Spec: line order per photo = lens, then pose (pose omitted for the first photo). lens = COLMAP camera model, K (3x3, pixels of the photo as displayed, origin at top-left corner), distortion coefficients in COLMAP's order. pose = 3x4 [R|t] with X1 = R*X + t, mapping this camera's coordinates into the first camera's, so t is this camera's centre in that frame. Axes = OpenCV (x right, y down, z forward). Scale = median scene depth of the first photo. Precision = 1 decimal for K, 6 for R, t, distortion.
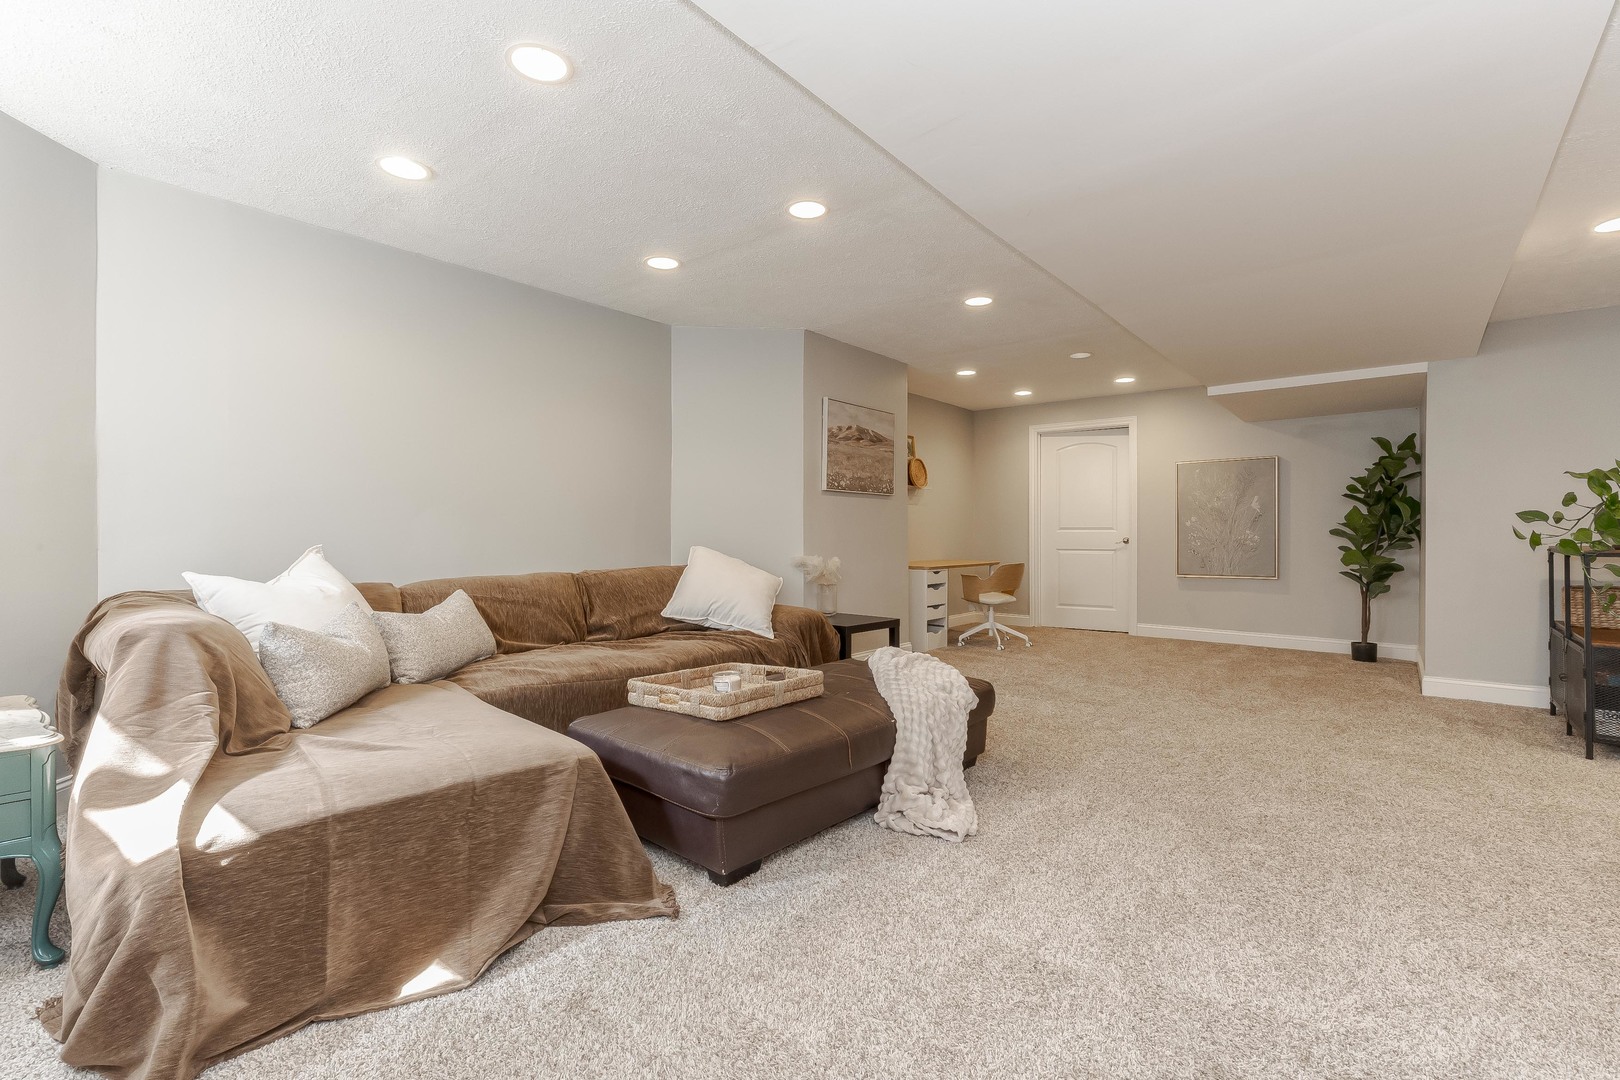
lens RADIAL K [[727.1, 0, 813.8], [0, 727.1, 535.0], [0, 0, 1]] dist [-0.003744, 0.001108]
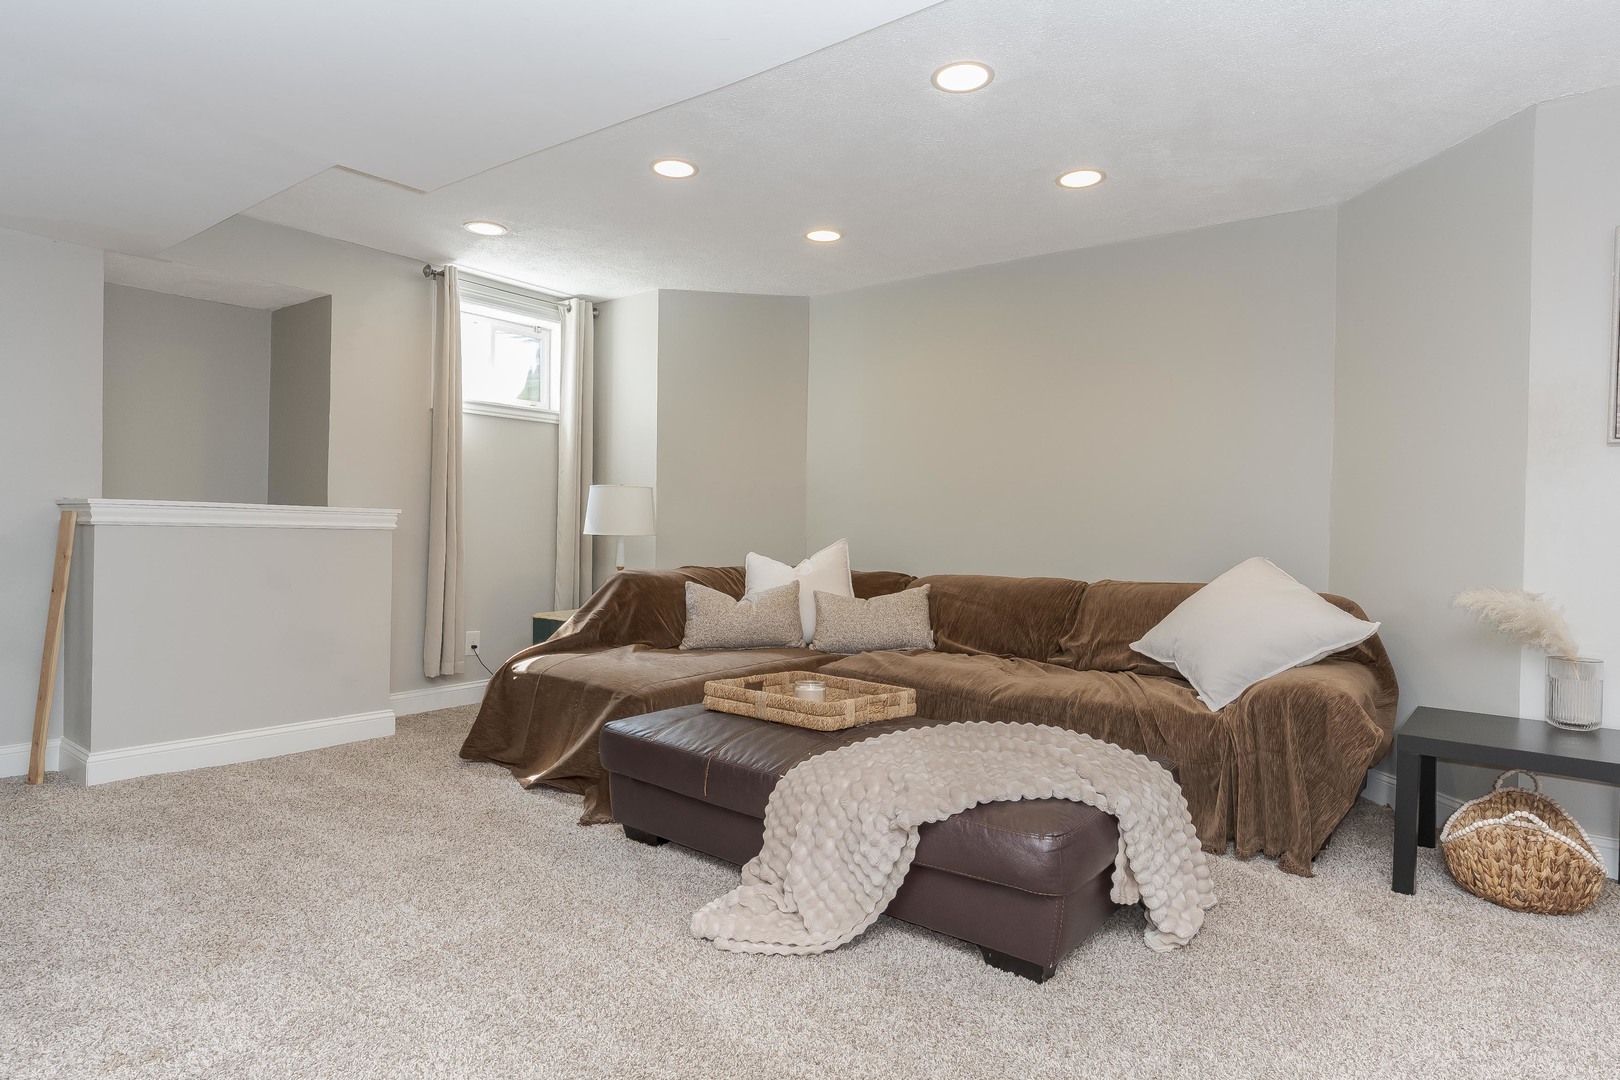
lens RADIAL K [[895.2, 0, 810.4], [0, 895.2, 536.5], [0, 0, 1]] dist [-0.000265, -0.000272]
pose [[0.028057, 0.002499, -0.999603, 0.813274], [-0.018755, 0.999822, 0.001973, 0.003440], [0.999430, 0.018693, 0.028099, 0.780563]]
